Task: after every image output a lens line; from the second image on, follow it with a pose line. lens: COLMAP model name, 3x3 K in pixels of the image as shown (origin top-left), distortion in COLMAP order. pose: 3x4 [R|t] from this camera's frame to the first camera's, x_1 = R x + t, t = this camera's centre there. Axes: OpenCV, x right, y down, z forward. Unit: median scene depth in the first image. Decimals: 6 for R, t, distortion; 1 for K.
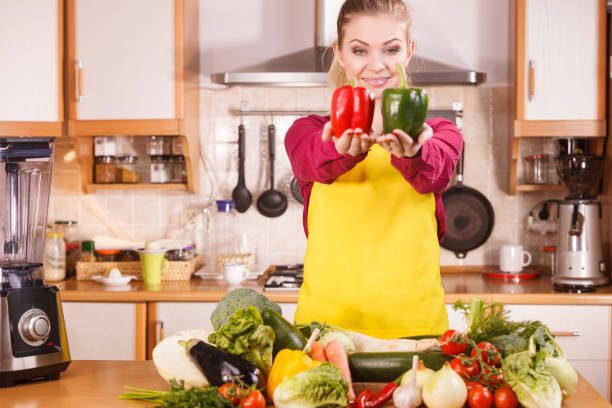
lens RADIAL K [[1321.0, 0, 306.0], [0, 1321.0, 204.0], [0, 0, 1]] dist [-0.045015, 0.198083]
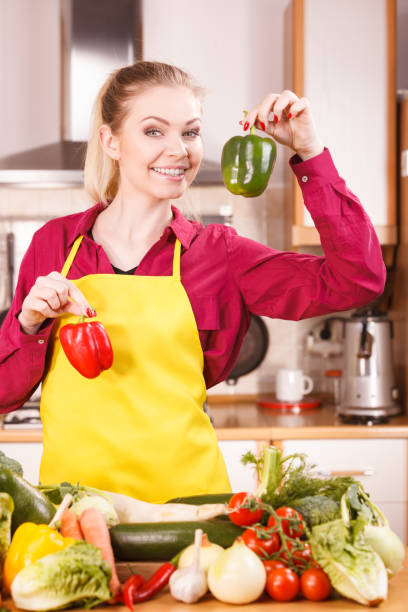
lens RADIAL K [[1392.7, 0, 204.0], [0, 1392.7, 306.0], [0, 0, 1]] dist [-0.050192, 0.255231]
pose [[0.993959, -0.008748, 0.109403, -0.001006], [0.009685, 0.999921, -0.008036, -0.007992], [-0.109324, 0.009047, 0.993965, 0.184649]]
